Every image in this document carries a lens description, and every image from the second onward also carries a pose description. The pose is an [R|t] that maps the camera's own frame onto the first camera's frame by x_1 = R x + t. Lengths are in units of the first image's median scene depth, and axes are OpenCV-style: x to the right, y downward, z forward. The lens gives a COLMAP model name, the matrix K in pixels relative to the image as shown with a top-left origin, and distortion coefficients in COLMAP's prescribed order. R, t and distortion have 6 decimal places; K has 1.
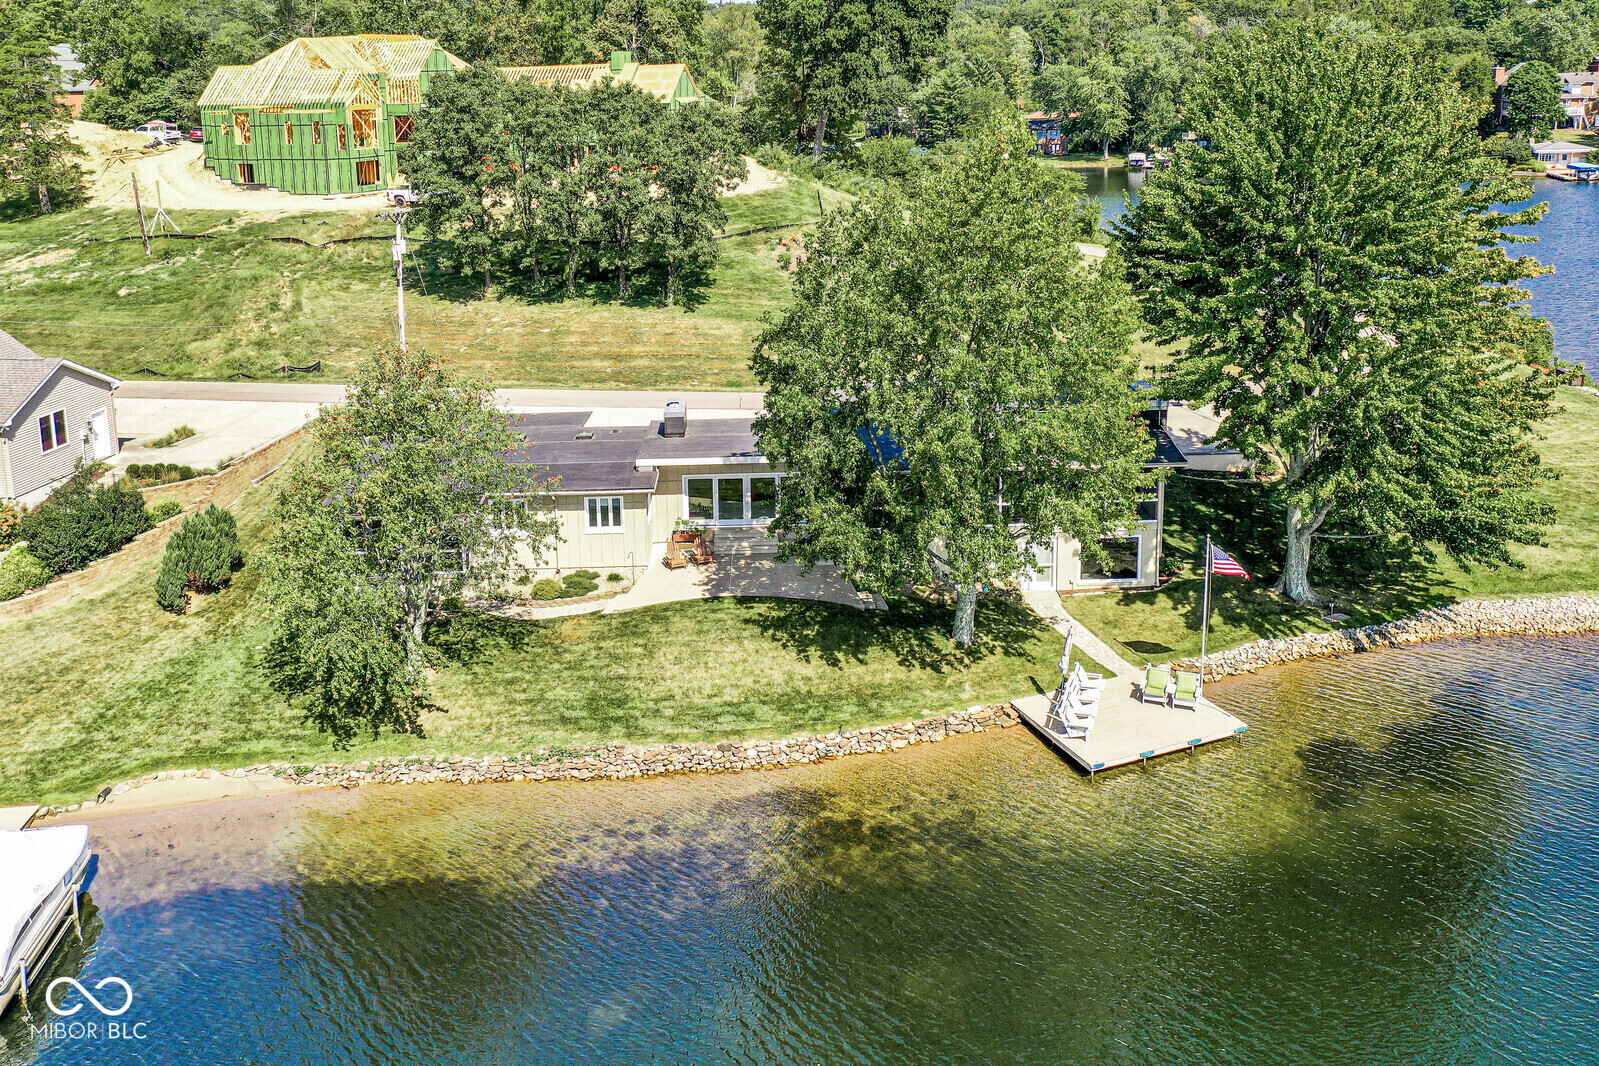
lens RADIAL K [[1265.3, 0, 772.4], [0, 1265.3, 381.4], [0, 0, 1]] dist [0.010143, -0.024460]
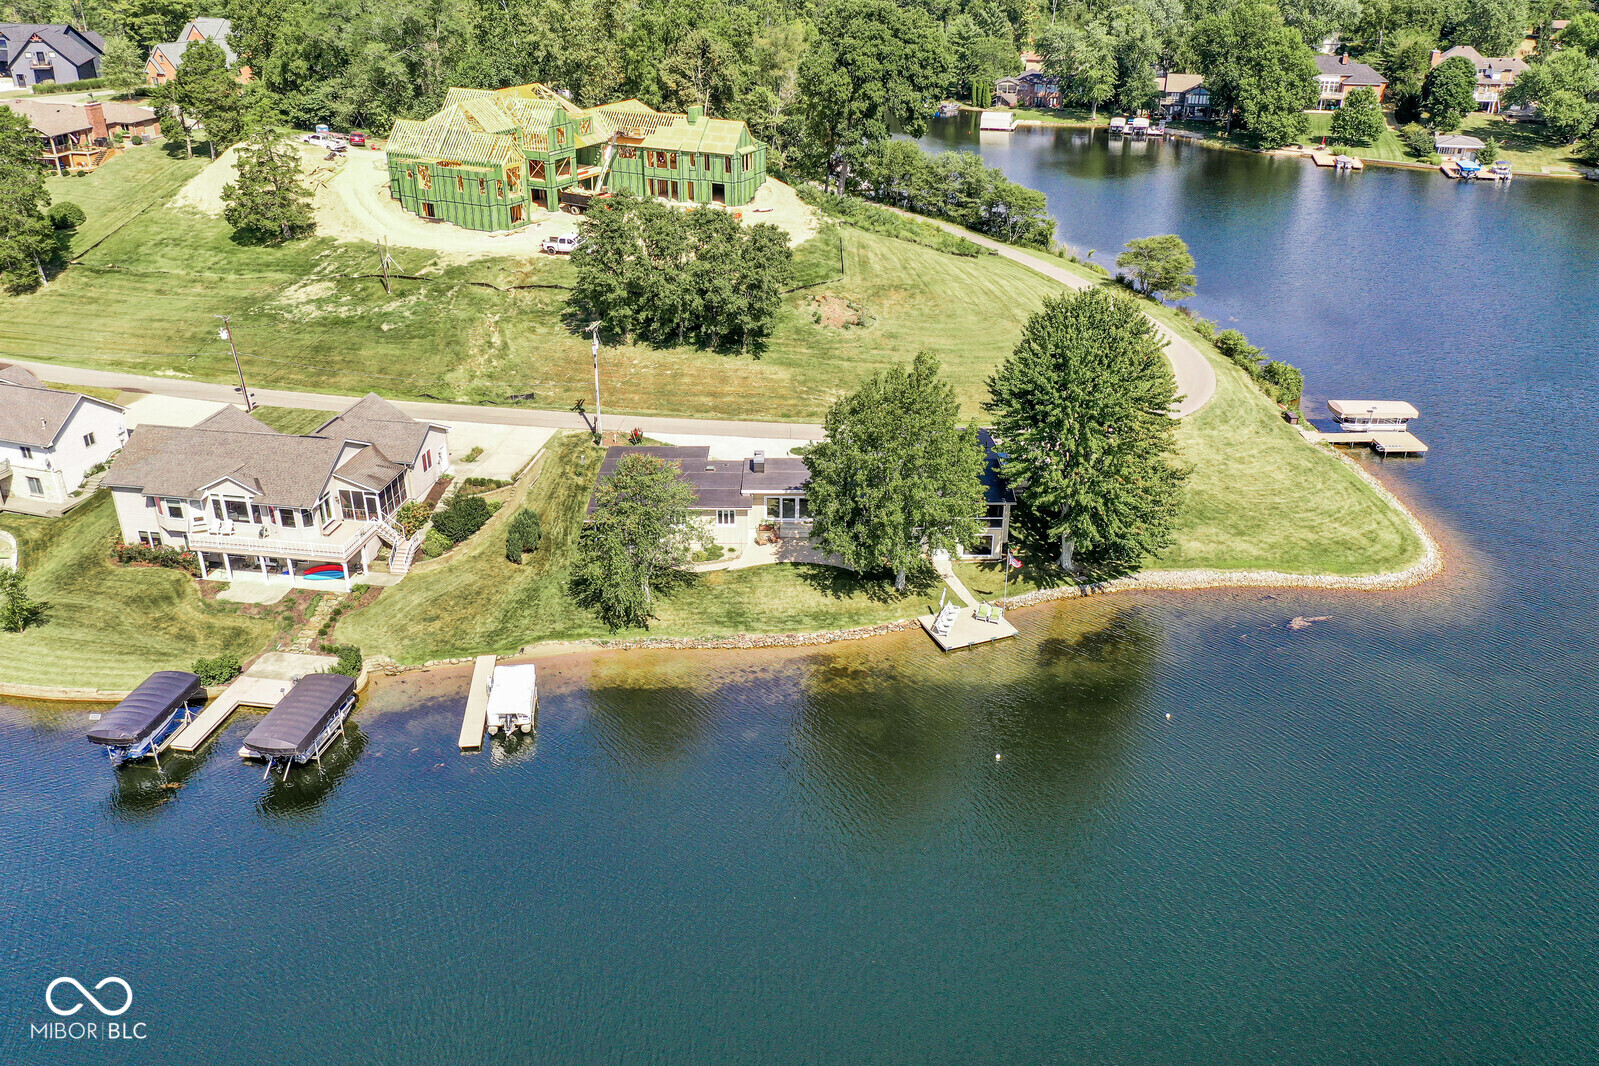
lens RADIAL K [[1265.3, 0, 794.9], [0, 1265.3, 529.6], [0, 0, 1]] dist [0.010143, -0.024460]
pose [[0.999797, 0.019417, 0.005430, -0.036415], [-0.020149, 0.971925, 0.234426, -0.362660], [-0.000725, -0.234488, 0.972119, -0.983831]]
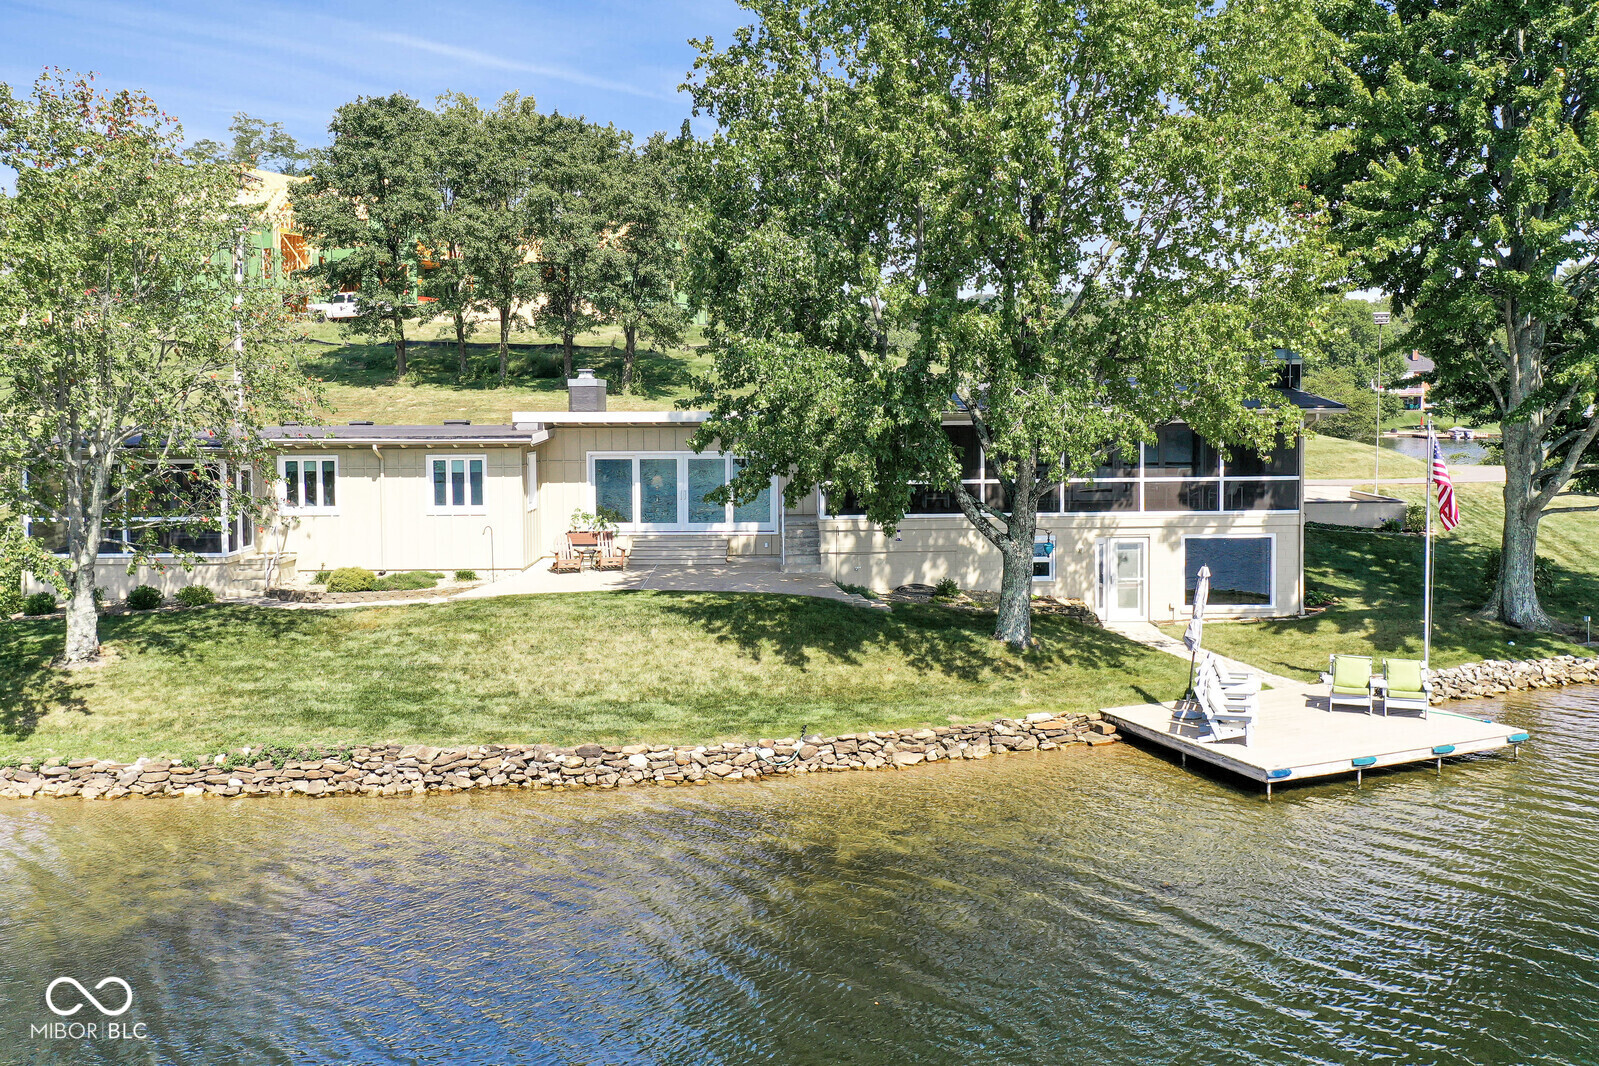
lens RADIAL K [[1262.6, 0, 815.4], [0, 1262.6, 529.6], [0, 0, 1]] dist [-0.004574, 0.007480]
pose [[0.999553, 0.019714, 0.022477, 0.038383], [-0.016397, 0.990125, -0.139222, 0.225042], [-0.025000, 0.138791, 0.990006, 0.373771]]
